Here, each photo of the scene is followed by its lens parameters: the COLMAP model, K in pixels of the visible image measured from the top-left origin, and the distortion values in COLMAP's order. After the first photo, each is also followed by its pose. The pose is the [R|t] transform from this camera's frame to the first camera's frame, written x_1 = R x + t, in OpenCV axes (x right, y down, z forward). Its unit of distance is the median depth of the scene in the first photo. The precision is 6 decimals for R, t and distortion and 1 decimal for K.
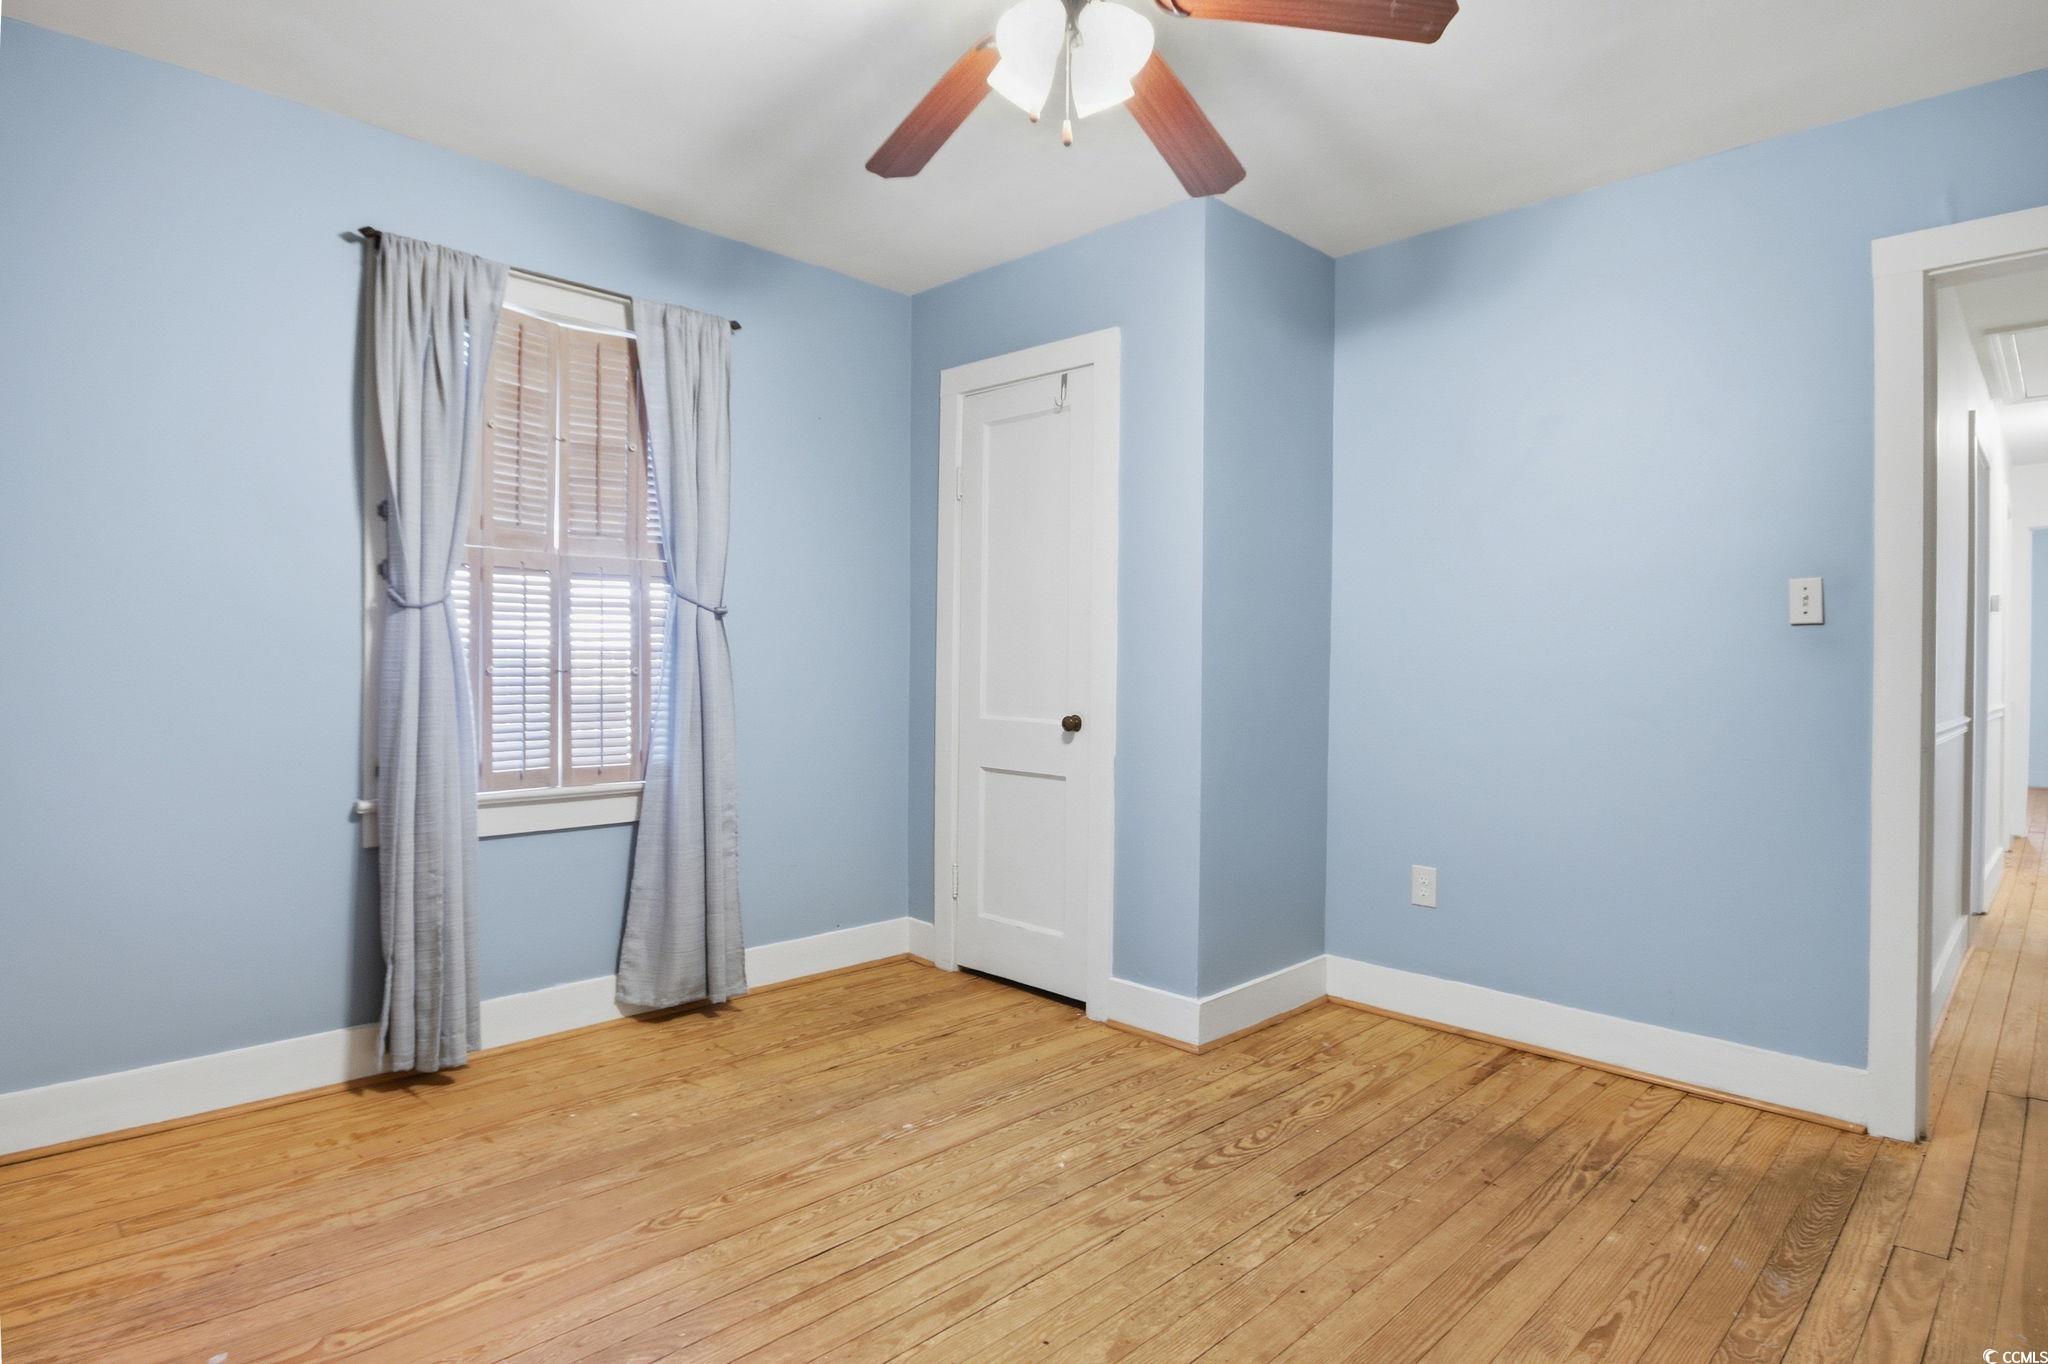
lens RADIAL K [[1070.8, 0, 1024.0], [0, 1070.8, 682.0], [0, 0, 1]] dist [-0.017023, -0.000315]
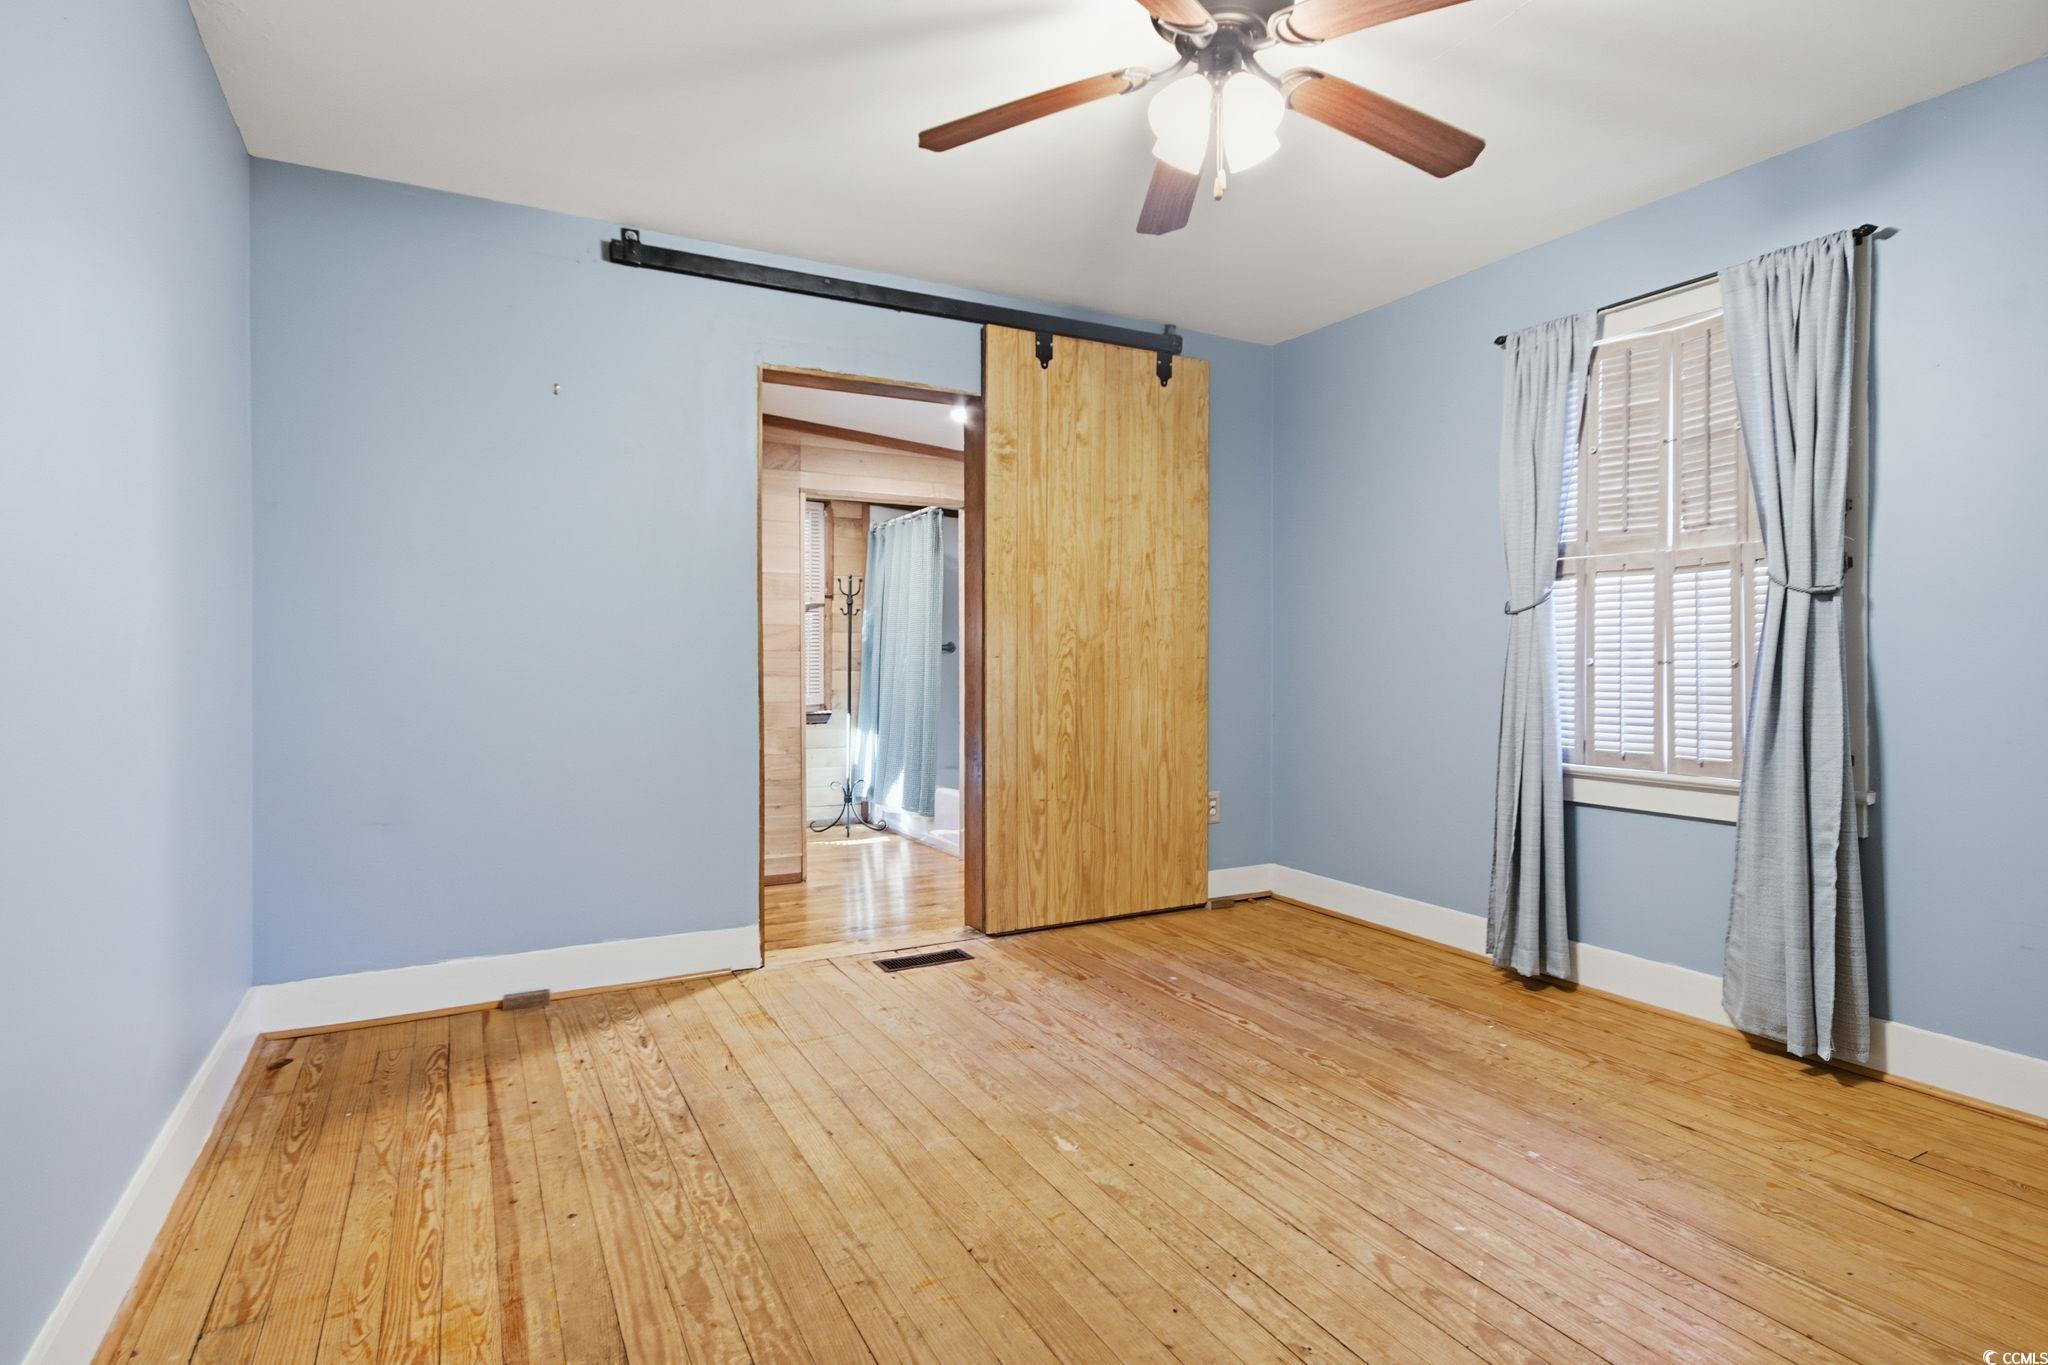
lens RADIAL K [[1031.2, 0, 1024.0], [0, 1031.2, 682.5], [0, 0, 1]] dist [0.002361, 0.000754]
pose [[-0.282925, 0.012079, -0.959066, 0.786730], [-0.015683, 0.999729, 0.017218, 0.001941], [0.959014, 0.019912, -0.282658, 0.751620]]
